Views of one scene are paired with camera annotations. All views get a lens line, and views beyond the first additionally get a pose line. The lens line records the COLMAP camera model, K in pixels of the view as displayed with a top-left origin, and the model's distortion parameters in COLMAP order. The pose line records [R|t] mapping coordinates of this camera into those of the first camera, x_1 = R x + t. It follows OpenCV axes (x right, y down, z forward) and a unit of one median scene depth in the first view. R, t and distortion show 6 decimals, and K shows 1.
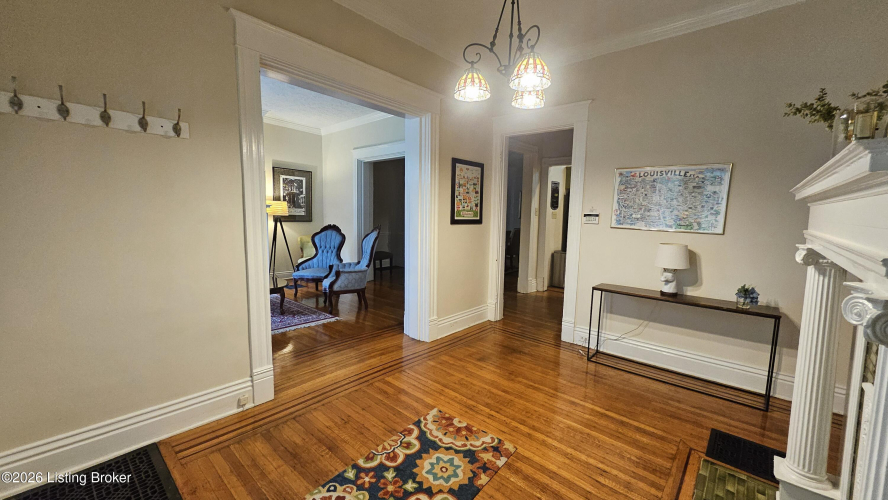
lens RADIAL K [[342.4, 0, 444.0], [0, 342.4, 250.0], [0, 0, 1]] dist [0.000441, 0.000087]
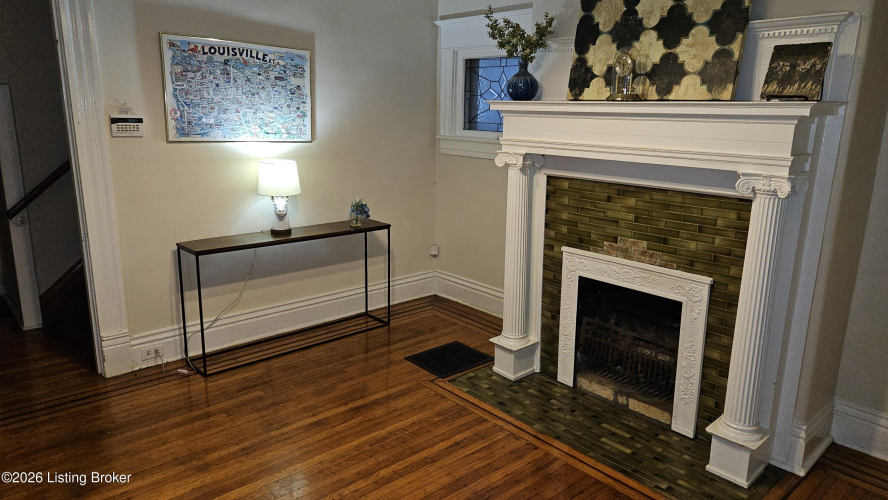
lens RADIAL K [[592.4, 0, 444.0], [0, 592.4, 250.0], [0, 0, 1]] dist [0.042951, -0.003765]
pose [[0.117786, -0.245465, 0.962223, -0.494755], [0.095808, 0.967257, 0.235021, -0.092306], [-0.988406, 0.064506, 0.137447, 0.490541]]
